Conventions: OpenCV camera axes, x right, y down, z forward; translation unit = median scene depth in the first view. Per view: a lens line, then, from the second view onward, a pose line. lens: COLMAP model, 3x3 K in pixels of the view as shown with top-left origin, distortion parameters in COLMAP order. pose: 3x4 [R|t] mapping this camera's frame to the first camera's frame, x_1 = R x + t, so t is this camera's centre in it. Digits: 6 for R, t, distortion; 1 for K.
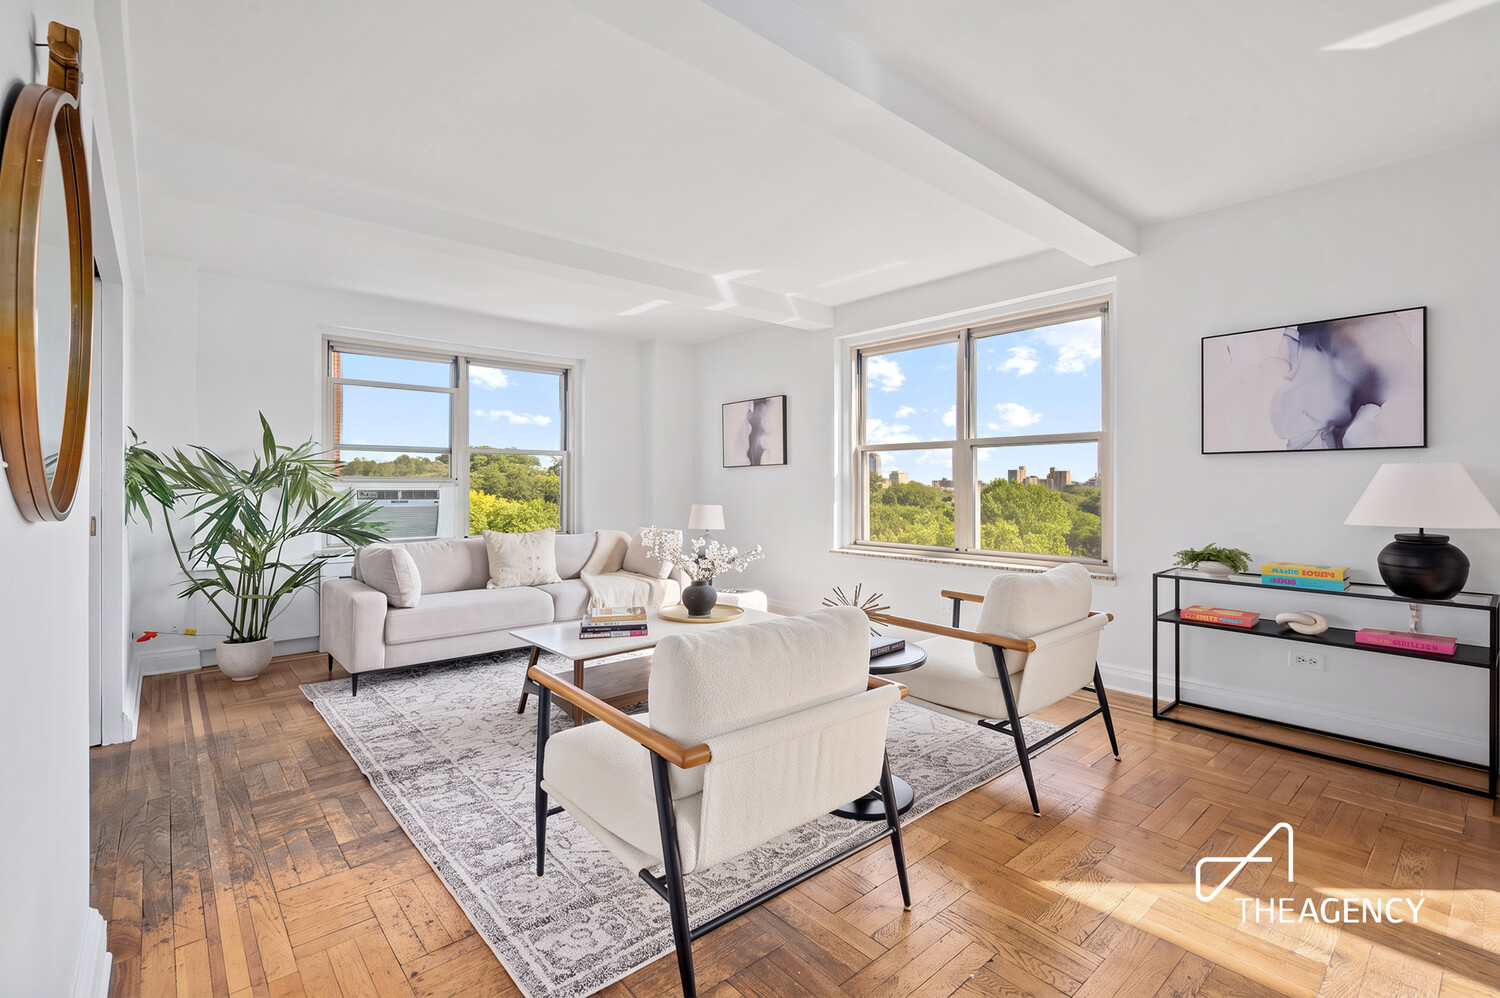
lens RADIAL K [[612.8, 0, 749.3], [0, 612.8, 488.5], [0, 0, 1]] dist [-0.001415, -0.000137]
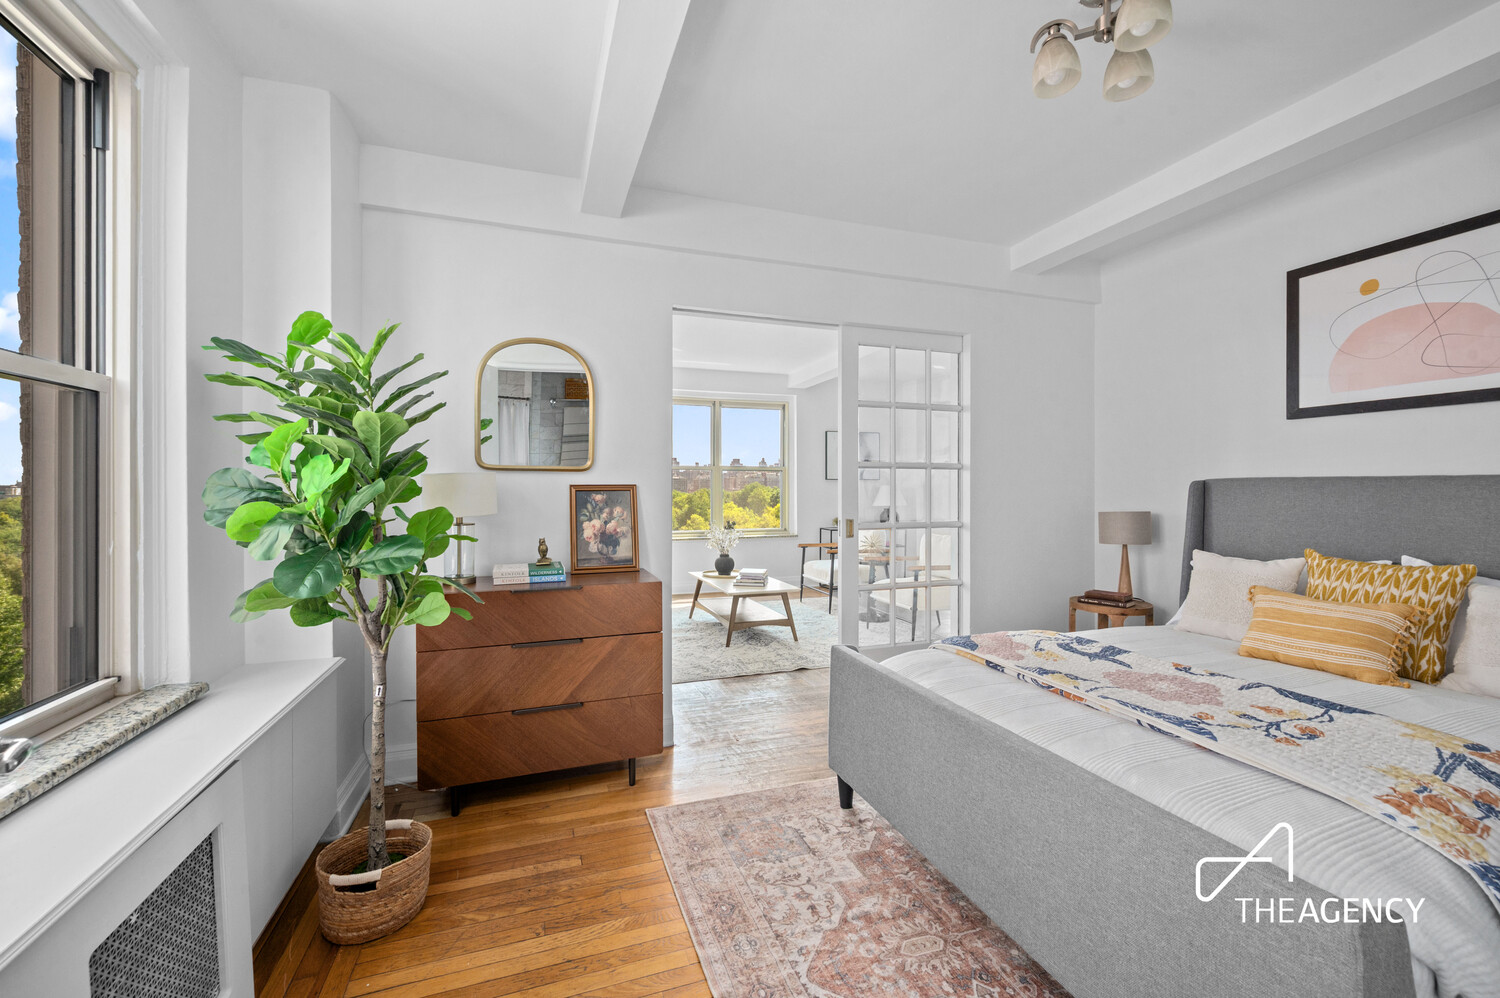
lens RADIAL K [[612.8, 0, 749.3], [0, 612.8, 488.5], [0, 0, 1]] dist [-0.001415, -0.000137]
pose [[0.396826, 0.003198, 0.917888, -1.727677], [0.006895, 0.999955, -0.006465, -0.007738], [-0.917868, 0.008894, 0.396786, 0.361593]]
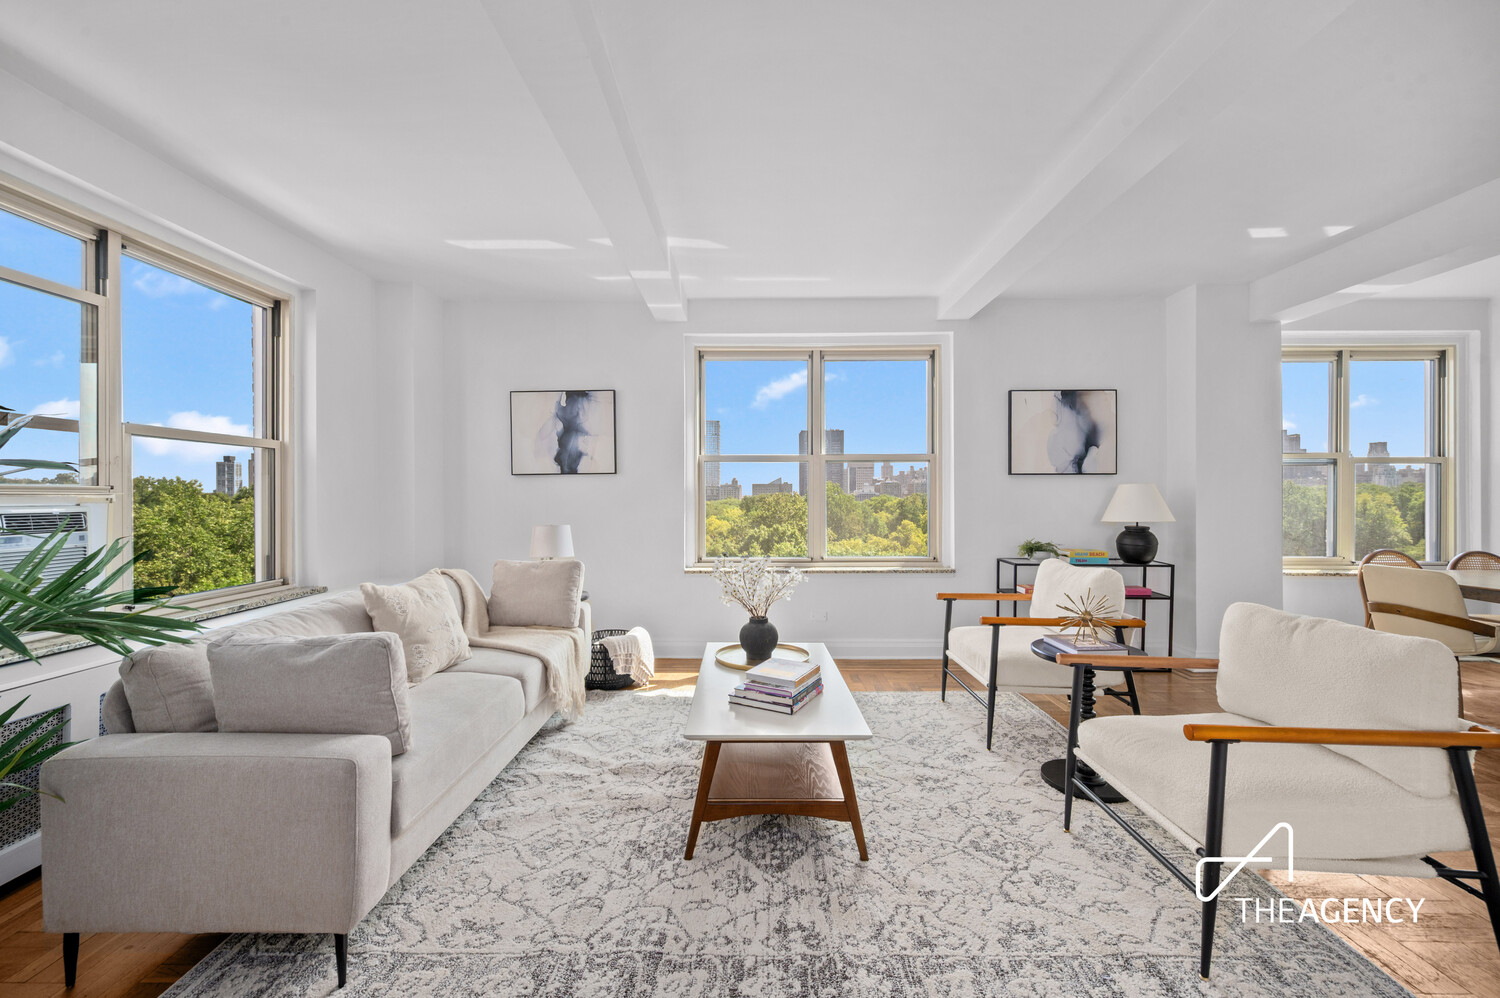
lens RADIAL K [[638.9, 0, 717.0], [0, 638.9, 497.8], [0, 0, 1]] dist [0.000739, 0.000274]
pose [[0.696860, -0.005317, 0.717188, -0.834443], [0.006385, 0.999979, 0.001210, -0.010069], [-0.717179, 0.003736, 0.696879, 0.515262]]
